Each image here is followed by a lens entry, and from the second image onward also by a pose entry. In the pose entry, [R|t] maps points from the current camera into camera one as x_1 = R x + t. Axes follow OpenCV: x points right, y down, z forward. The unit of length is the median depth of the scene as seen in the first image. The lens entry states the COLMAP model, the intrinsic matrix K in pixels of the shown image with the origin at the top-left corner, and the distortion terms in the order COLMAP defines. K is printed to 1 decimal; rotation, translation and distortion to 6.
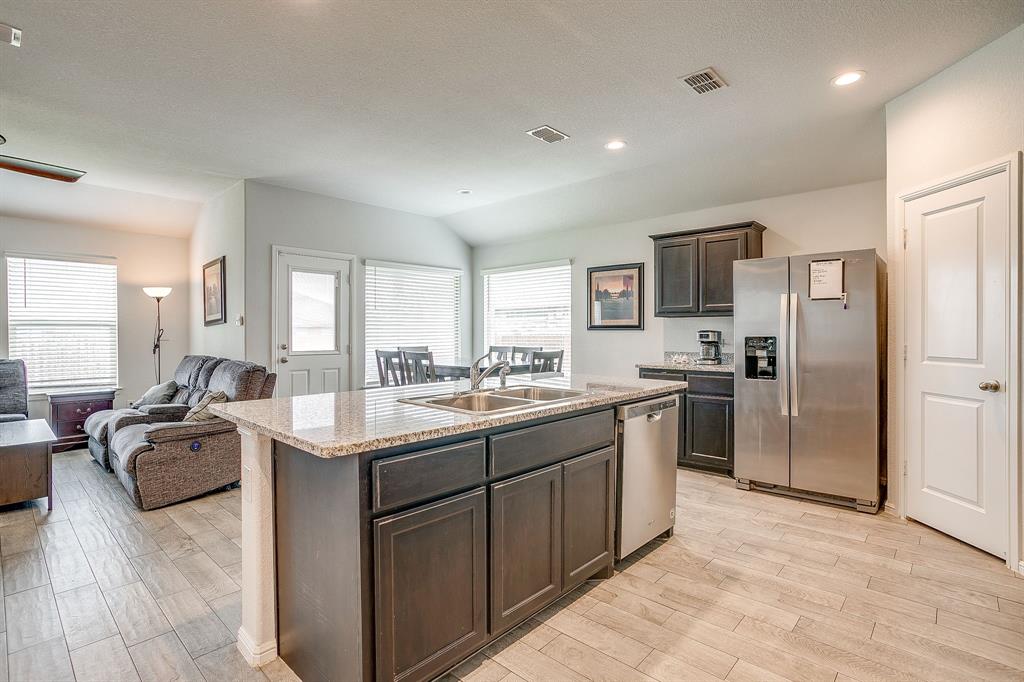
lens RADIAL K [[499.7, 0, 513.3], [0, 499.7, 333.7], [0, 0, 1]] dist [-0.051639, 0.030067]
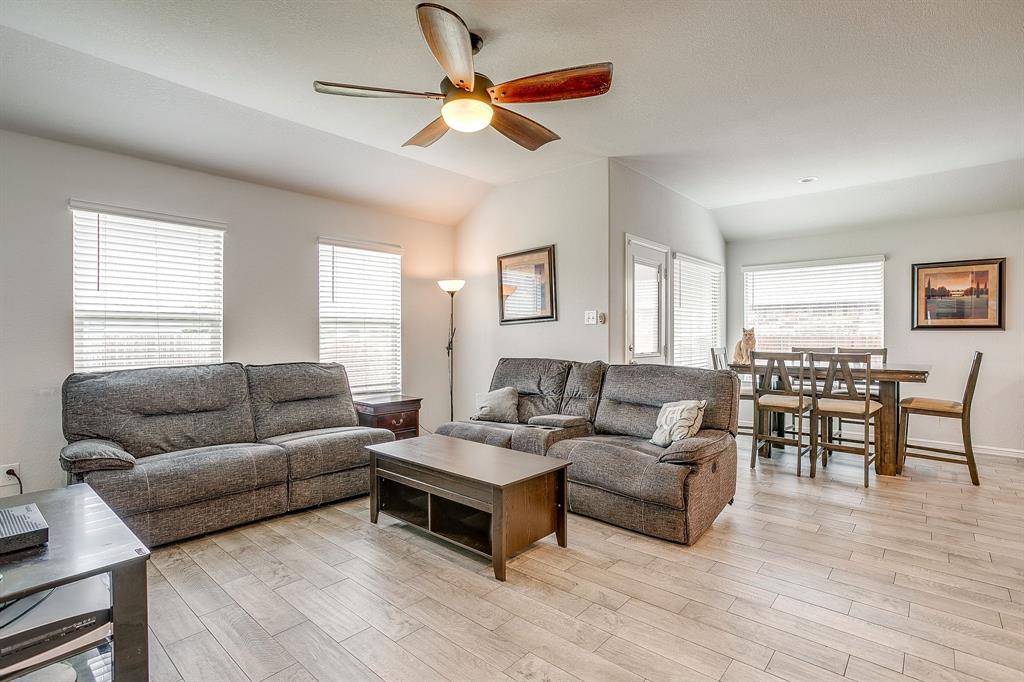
lens RADIAL K [[499.7, 0, 513.3], [0, 499.7, 333.7], [0, 0, 1]] dist [-0.051639, 0.030067]
pose [[0.999621, 0.002513, 0.027401, -0.738105], [-0.002411, 0.999990, -0.003725, 0.004859], [-0.027410, 0.003657, 0.999618, 0.121516]]
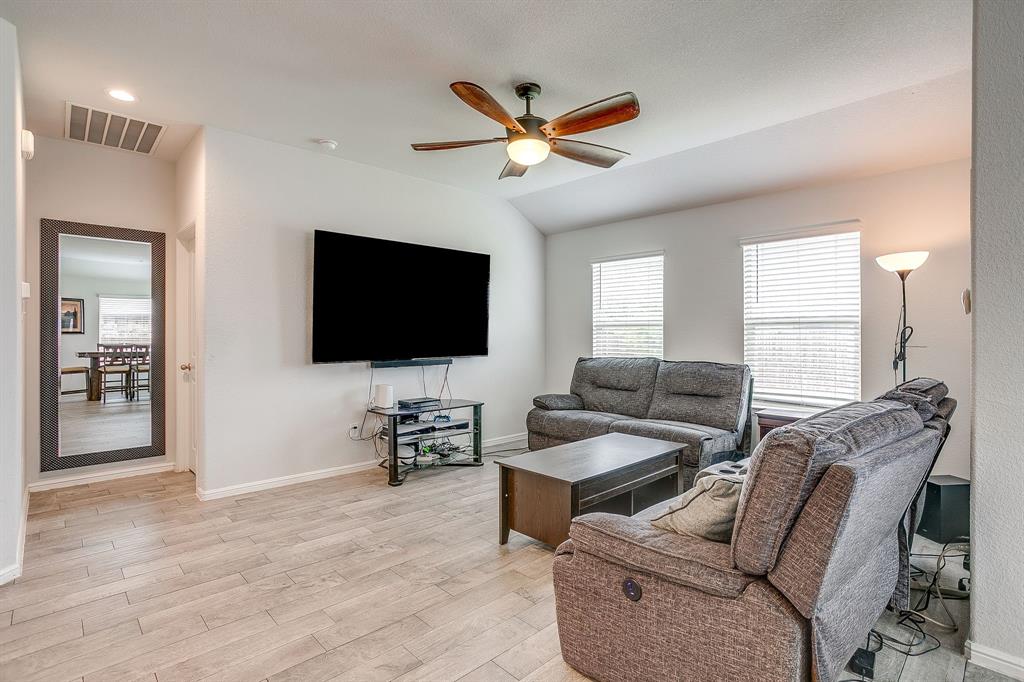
lens RADIAL K [[499.7, 0, 513.3], [0, 499.7, 333.7], [0, 0, 1]] dist [-0.051639, 0.030067]
pose [[-0.060931, 0.000553, -0.998142, -0.144591], [-0.005119, 0.999987, 0.000866, 0.000213], [0.998129, 0.005162, -0.060928, 0.670022]]
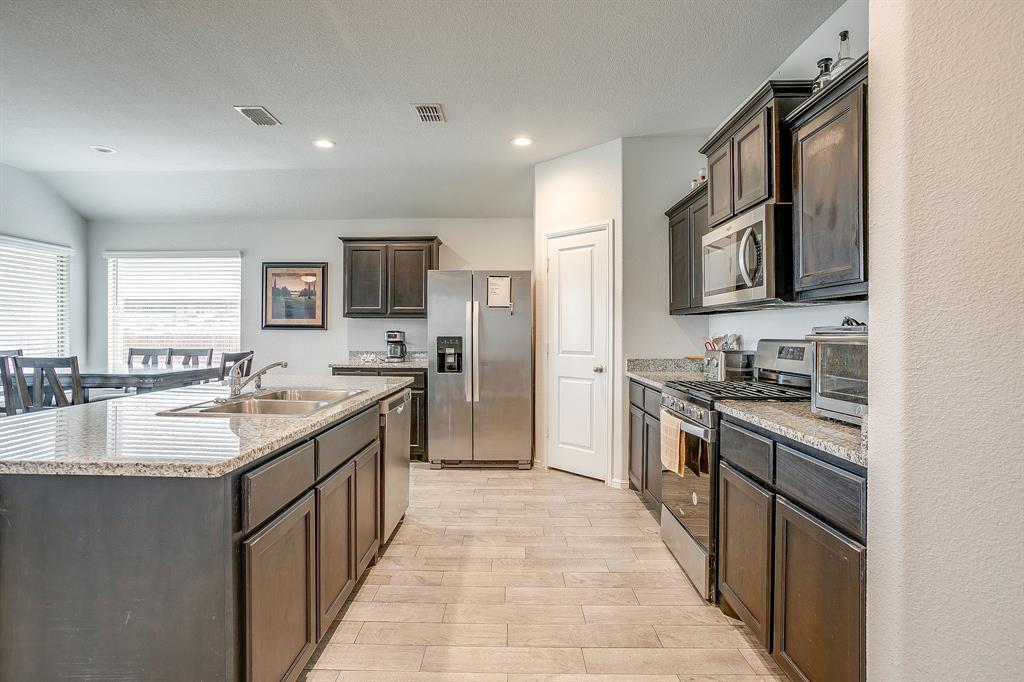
lens RADIAL K [[512.1, 0, 497.6], [0, 512.1, 335.7], [0, 0, 1]] dist [-0.053314, 0.033228]
pose [[0.751946, 0.001946, 0.659222, -0.167668], [-0.003940, 0.999991, 0.001542, 0.001015], [-0.659213, -0.003756, 0.751947, 0.007043]]
